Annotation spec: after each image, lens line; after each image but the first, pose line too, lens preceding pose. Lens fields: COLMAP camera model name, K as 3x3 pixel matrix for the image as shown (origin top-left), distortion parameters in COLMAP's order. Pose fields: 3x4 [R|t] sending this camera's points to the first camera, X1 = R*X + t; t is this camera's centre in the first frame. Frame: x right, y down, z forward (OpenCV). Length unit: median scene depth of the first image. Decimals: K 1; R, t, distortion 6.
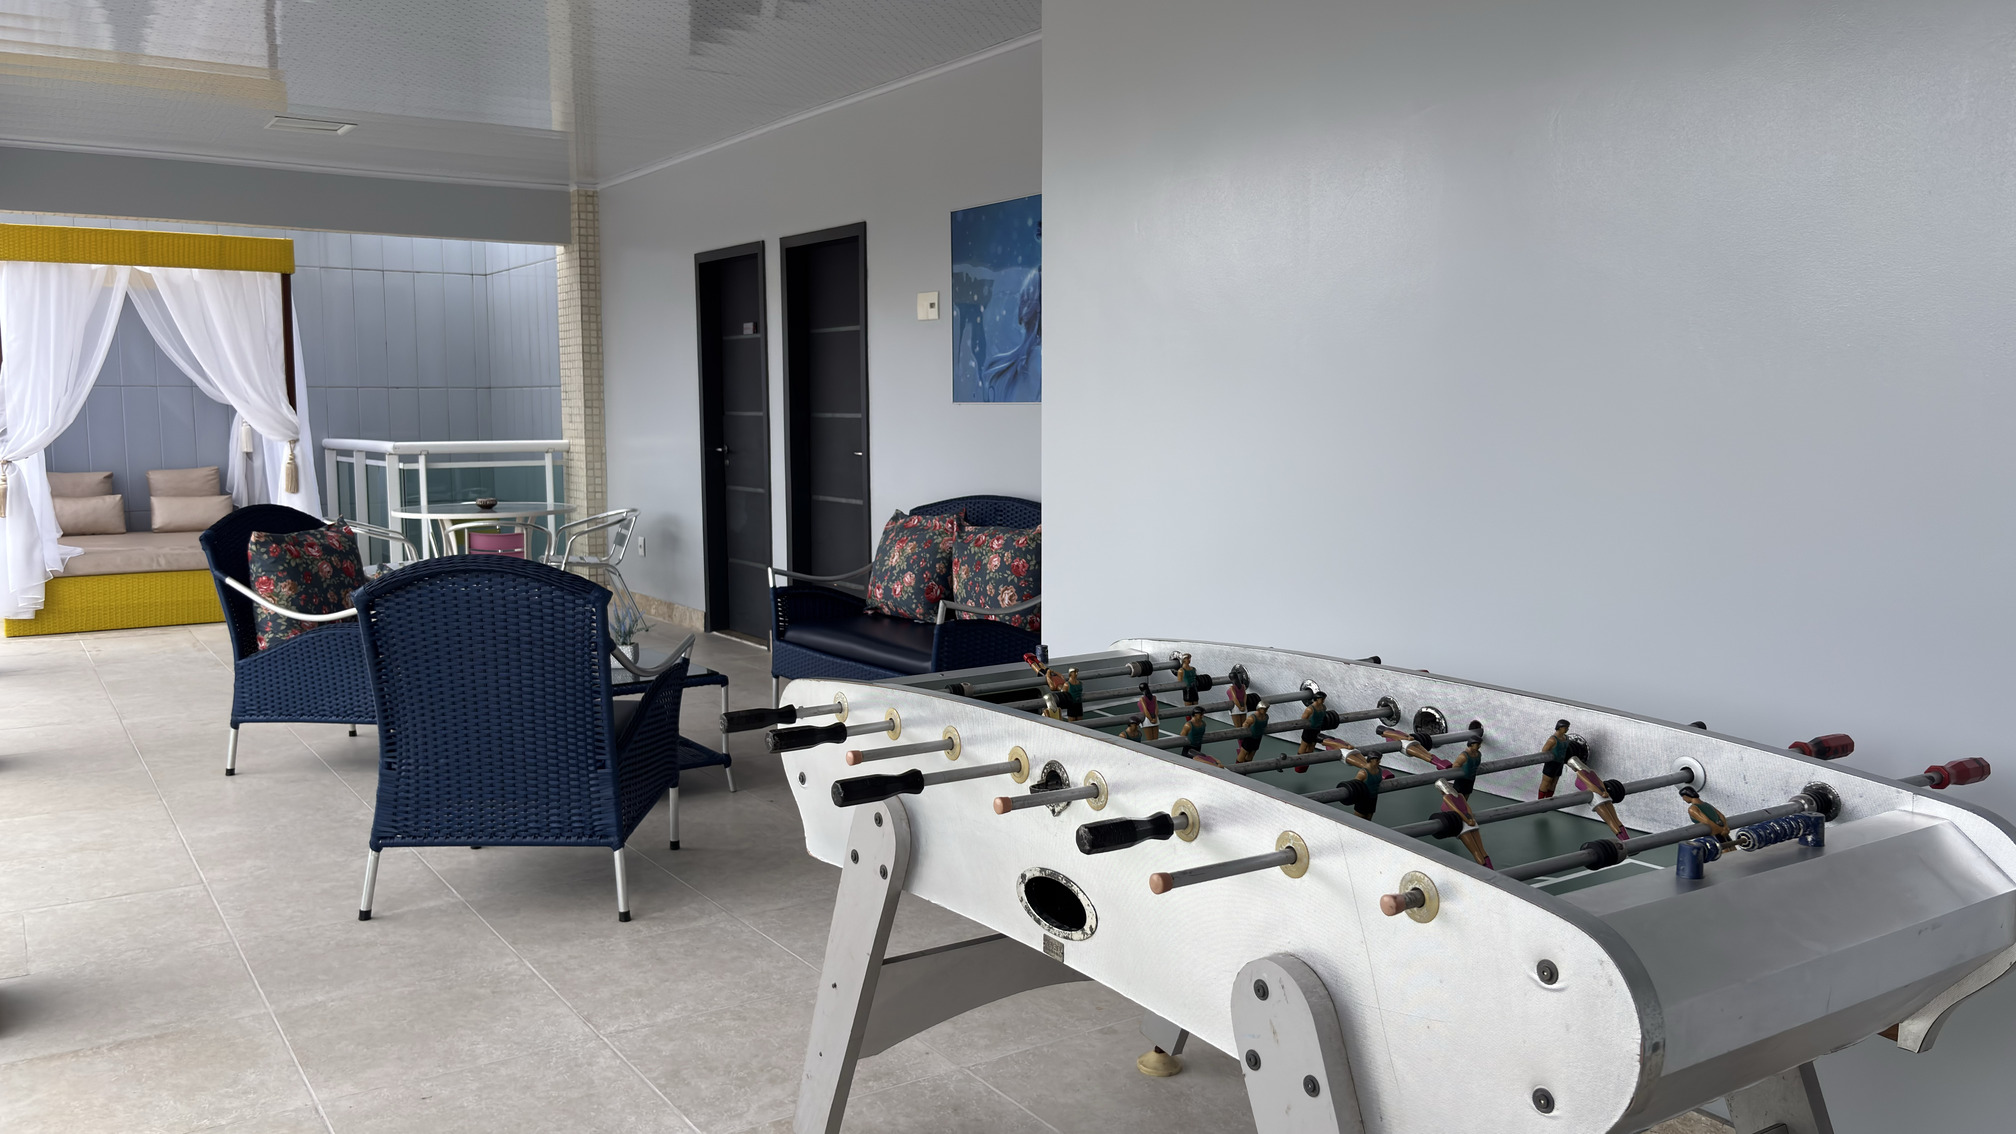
lens RADIAL K [[1545.3, 0, 1008.0], [0, 1545.3, 567.0], [0, 0, 1]] dist [0.045215, -0.001939]
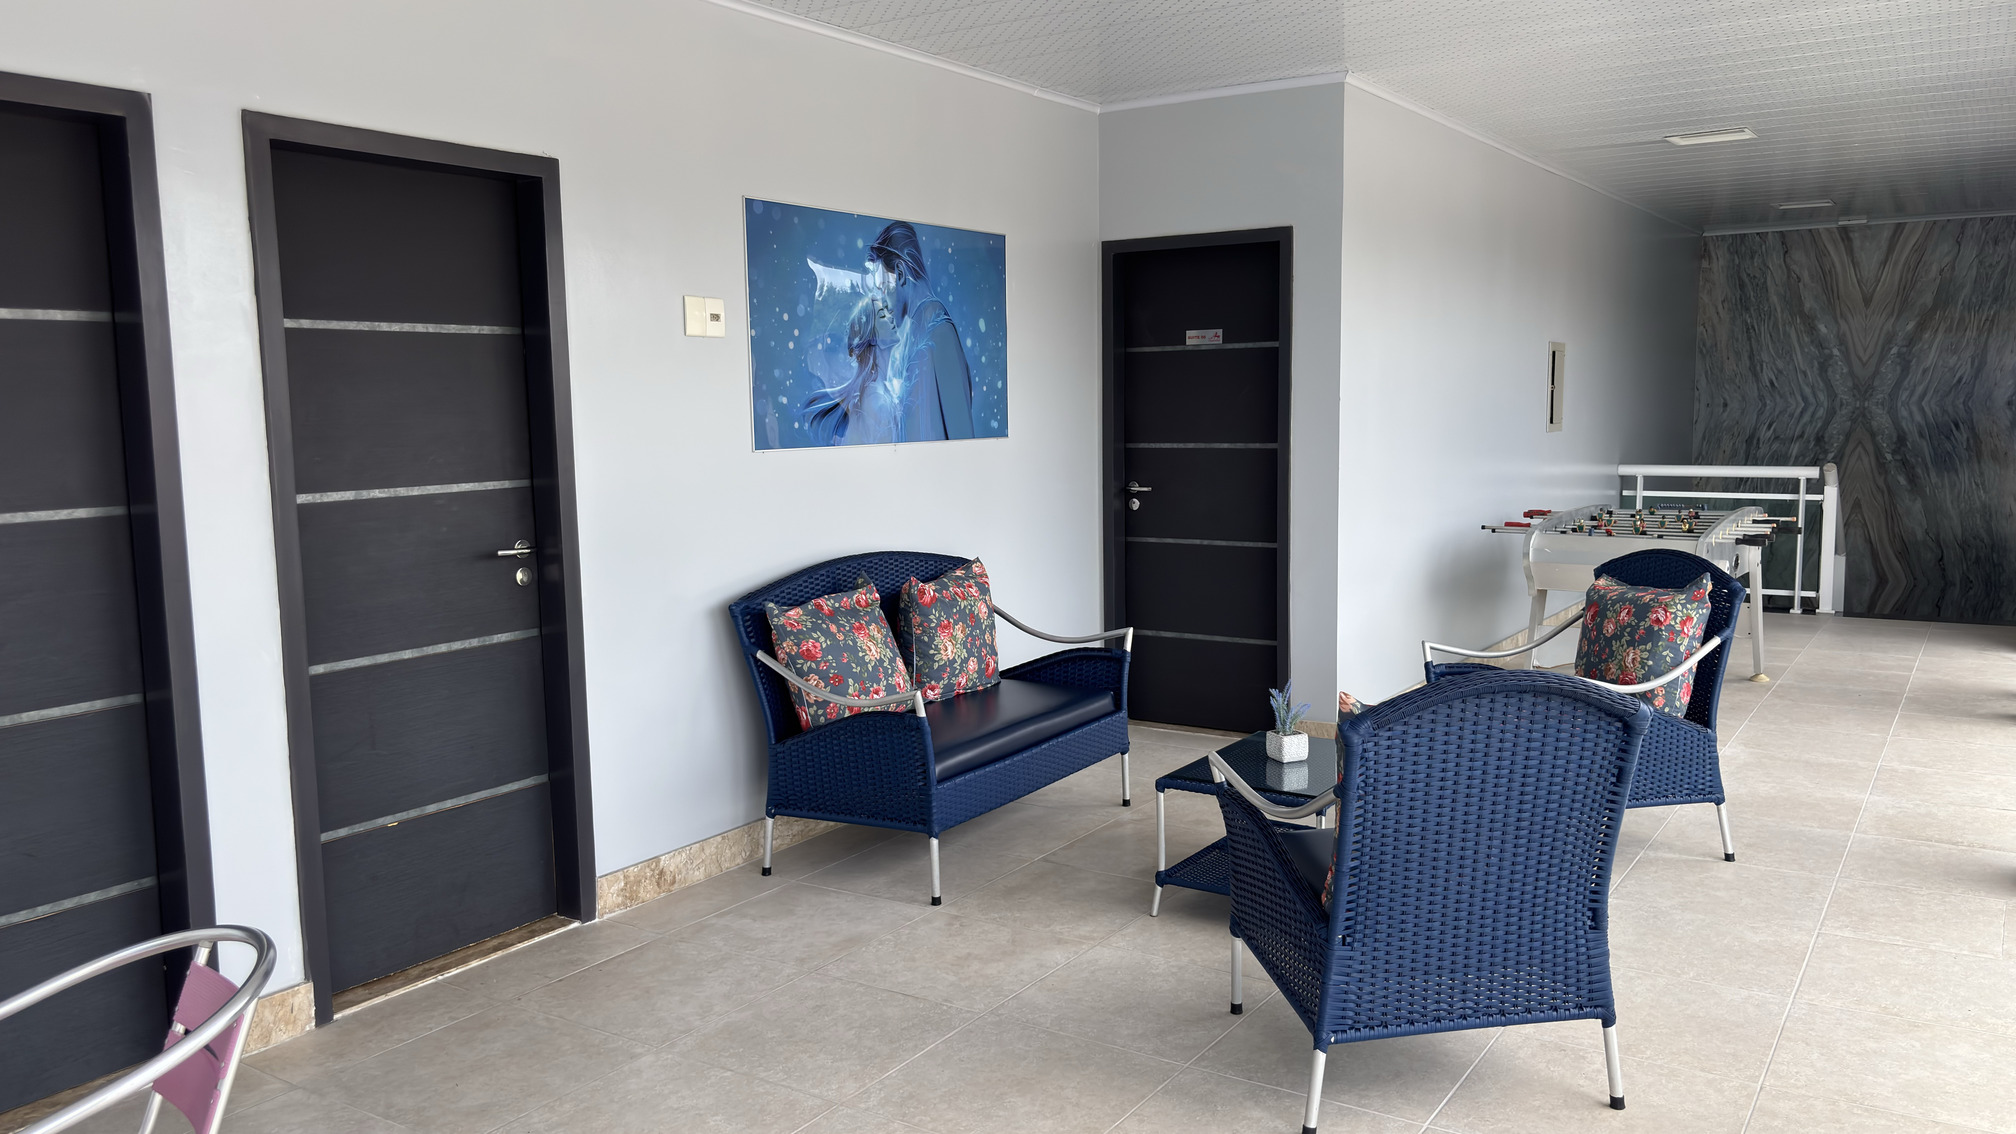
lens RADIAL K [[1528.7, 0, 1028.7], [0, 1528.7, 569.2], [0, 0, 1]] dist [0.053708, -0.046159]
pose [[-0.404327, -0.089761, 0.910199, -0.836864], [0.116297, 0.982049, 0.148508, -0.156949], [-0.907190, 0.165899, -0.386630, 1.272736]]
